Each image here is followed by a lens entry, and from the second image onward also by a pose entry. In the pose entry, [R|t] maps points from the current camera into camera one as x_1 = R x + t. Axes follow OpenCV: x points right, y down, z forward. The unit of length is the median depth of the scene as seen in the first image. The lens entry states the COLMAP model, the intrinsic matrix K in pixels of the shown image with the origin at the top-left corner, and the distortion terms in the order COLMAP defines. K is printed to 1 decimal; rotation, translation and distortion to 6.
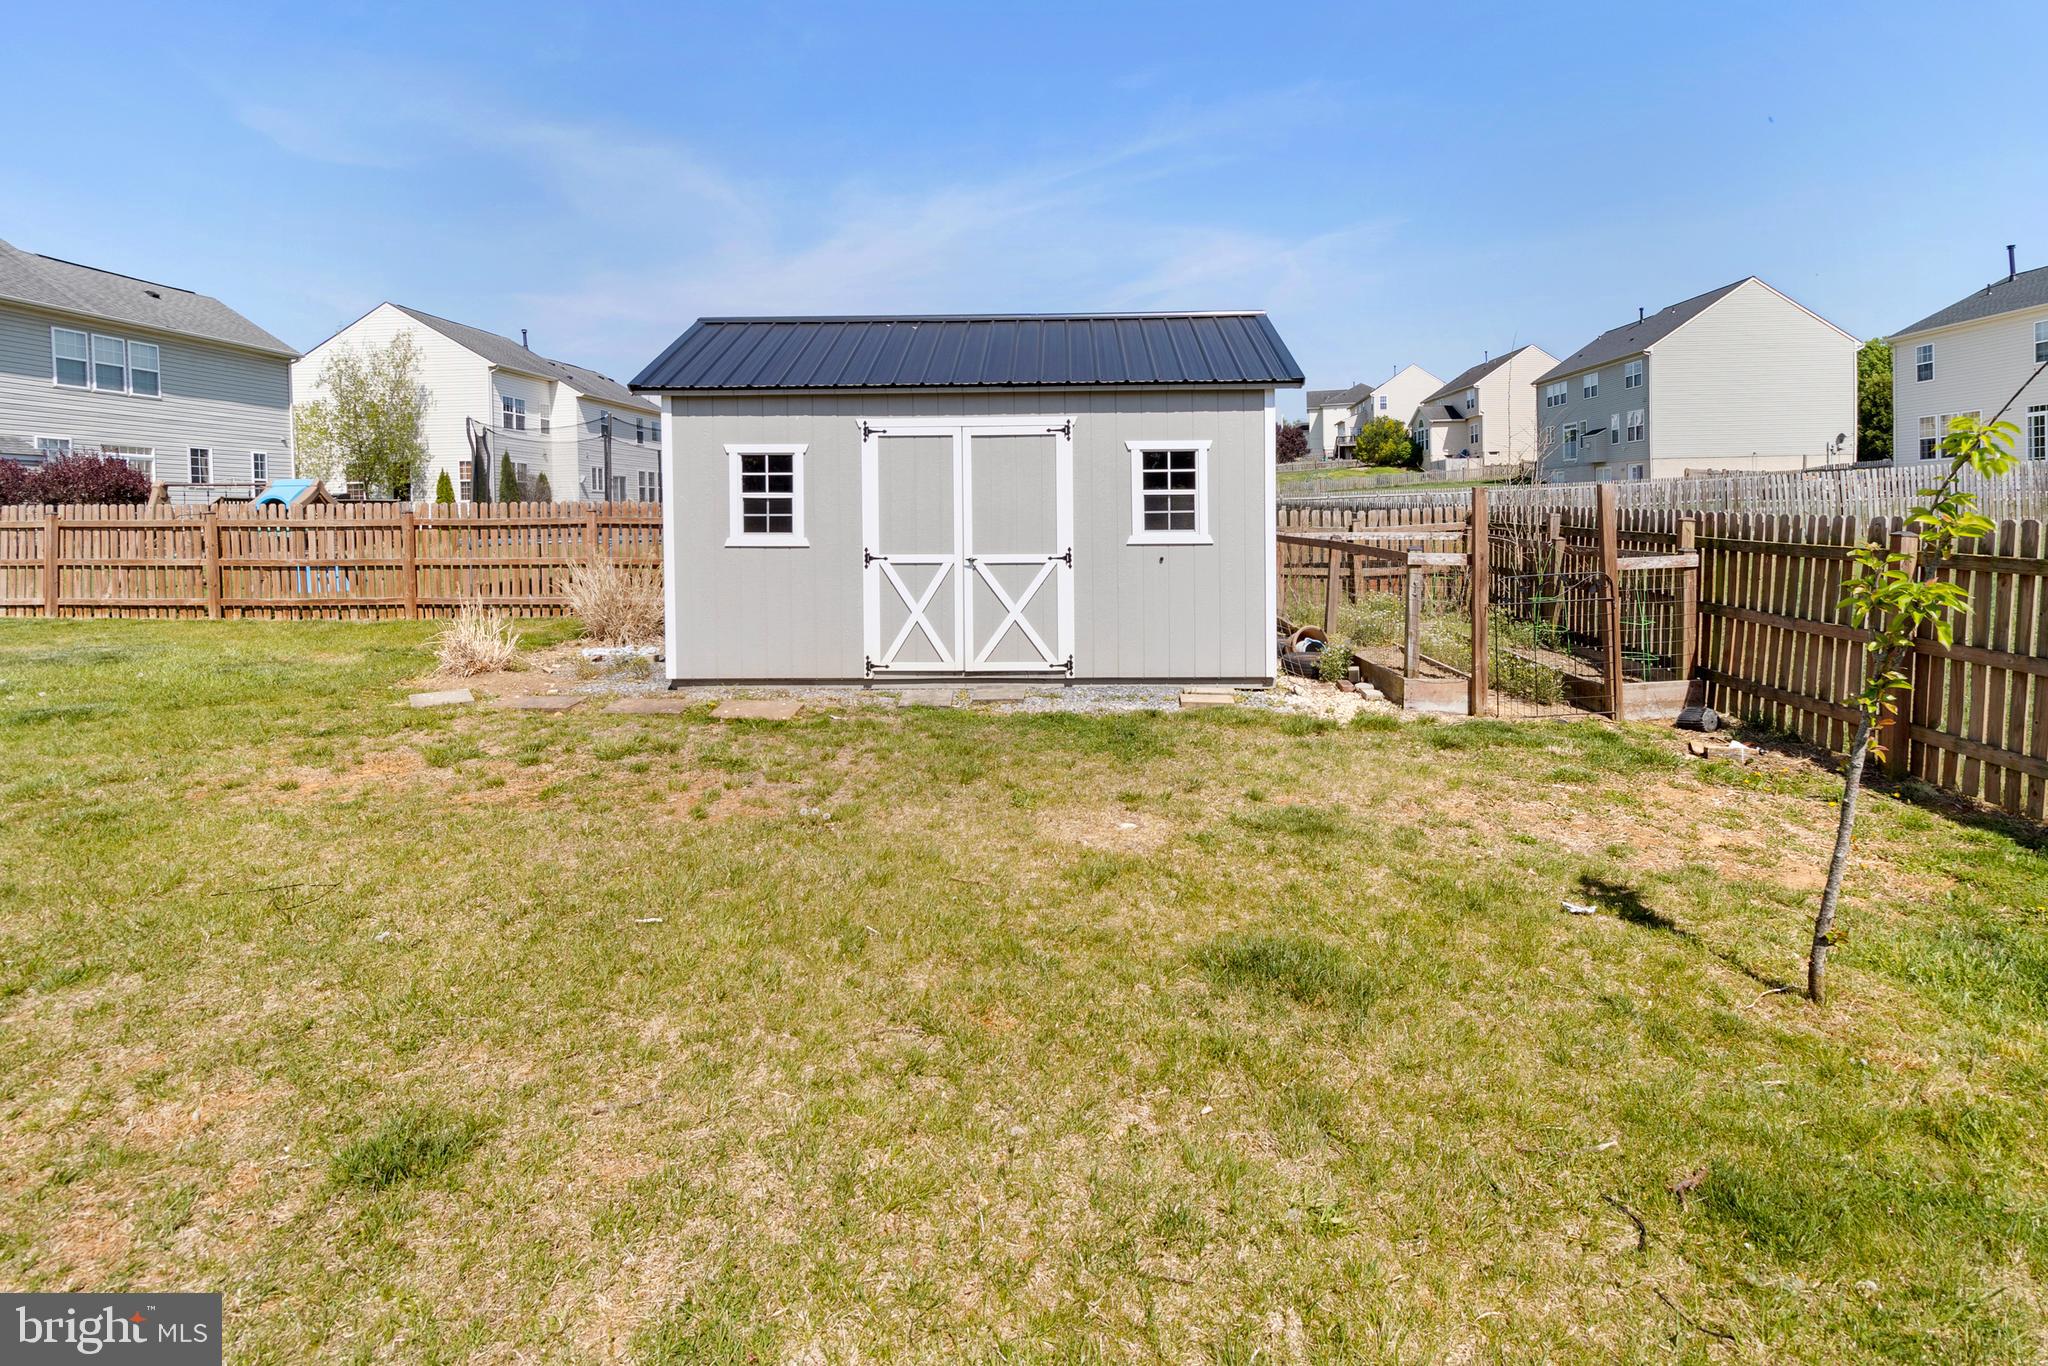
lens RADIAL K [[1000.2, 0, 1028.3], [0, 1000.2, 590.4], [0, 0, 1]] dist [0.002202, 0.000319]
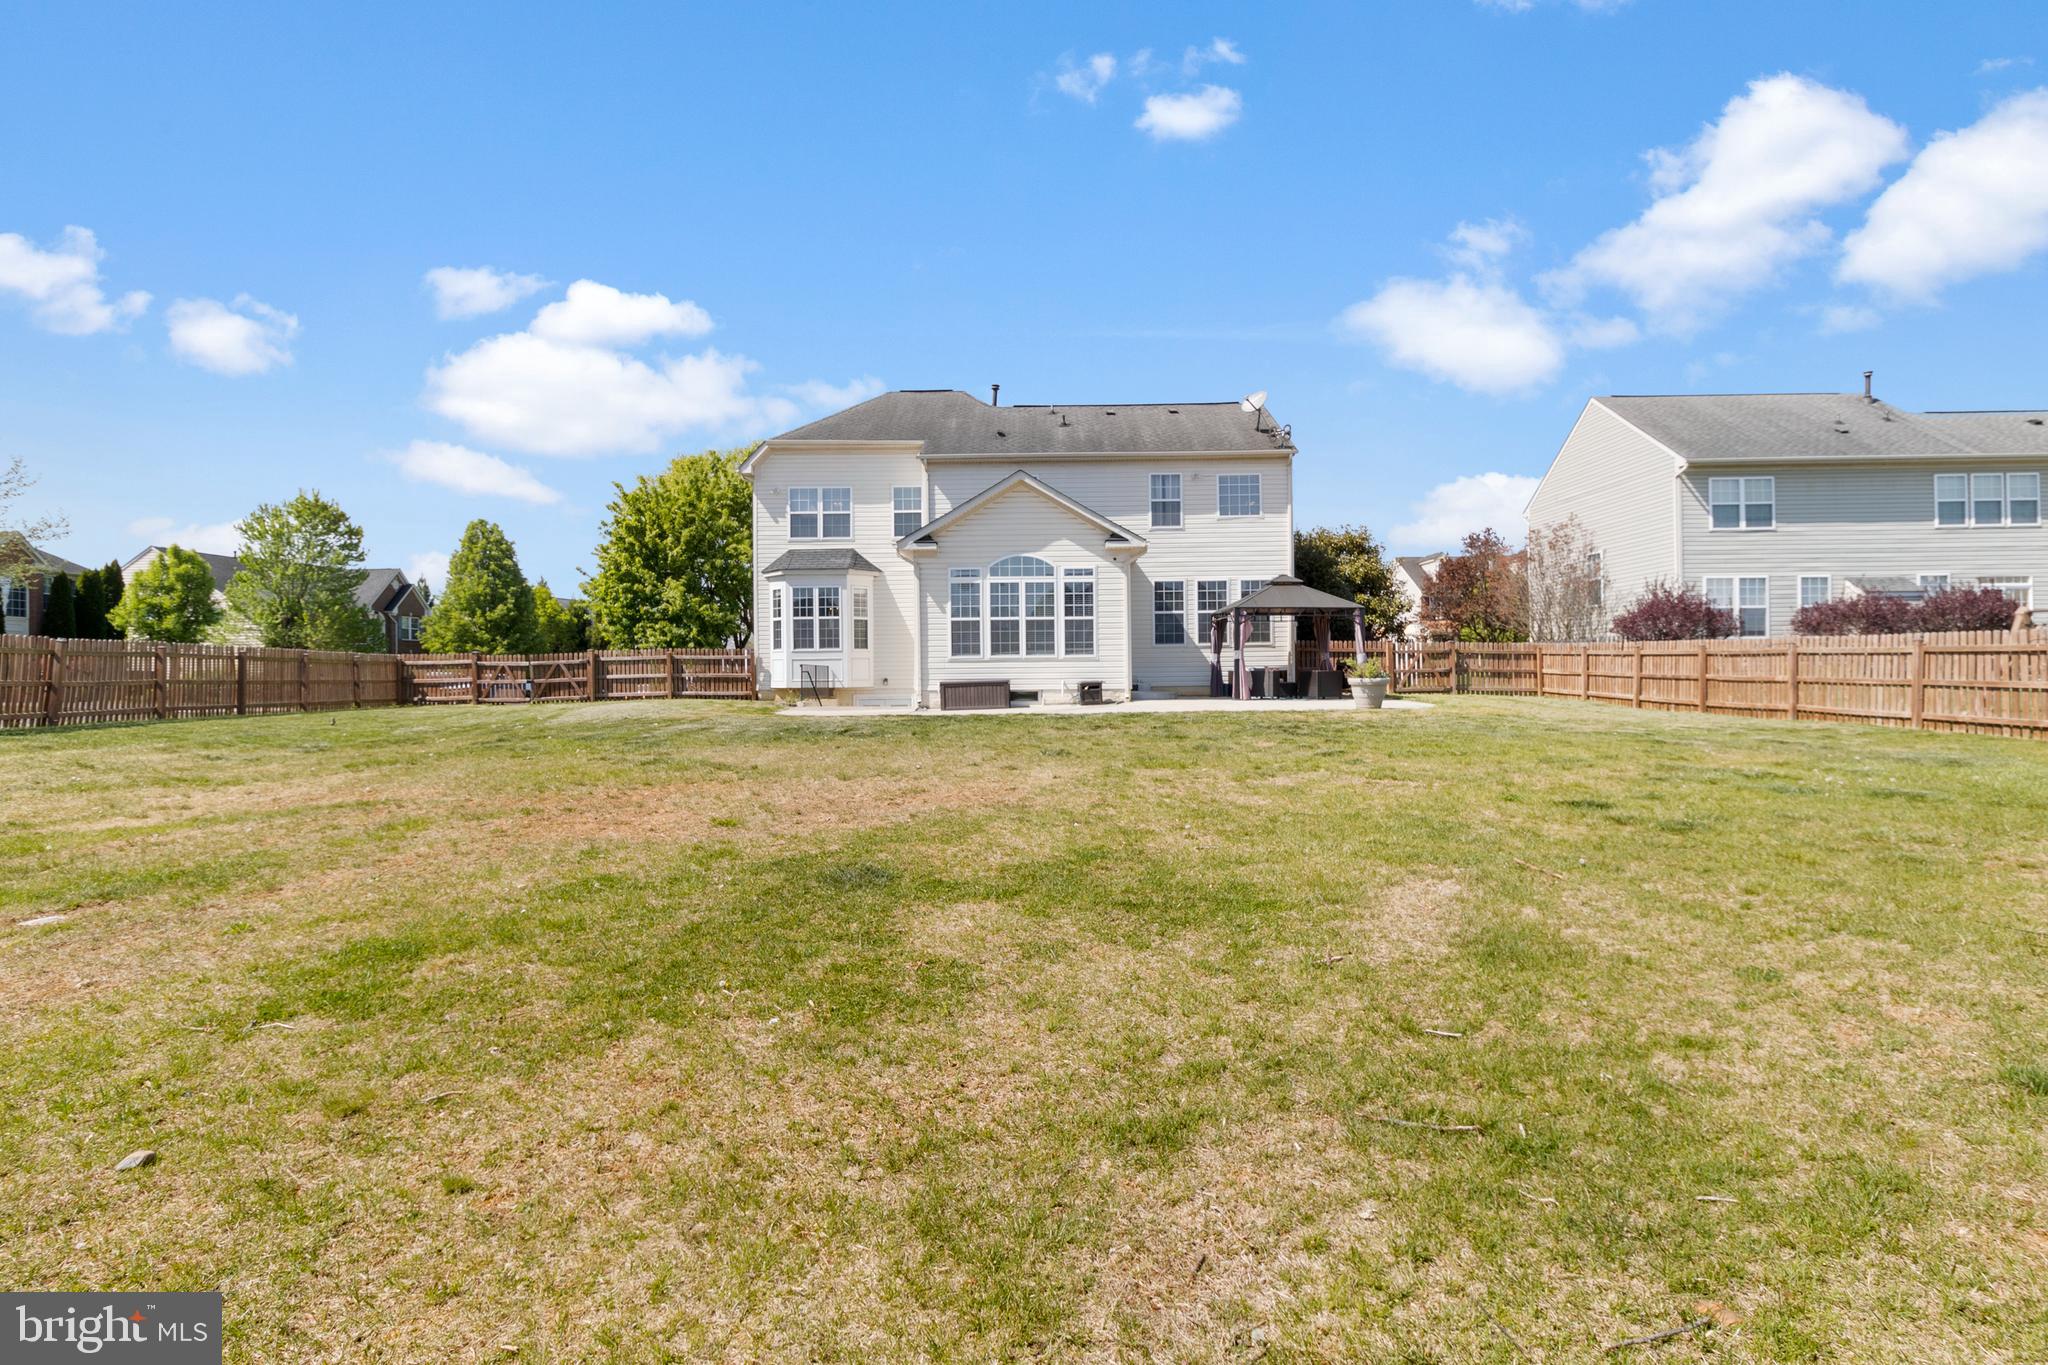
lens RADIAL K [[1000.2, 0, 1028.3], [0, 1000.2, 589.9], [0, 0, 1]] dist [0.002202, 0.000319]
pose [[0.056489, -0.067747, -0.996102, 0.137478], [-0.063724, 0.995416, -0.071314, 0.014694], [0.996368, 0.067504, 0.051913, -0.100553]]
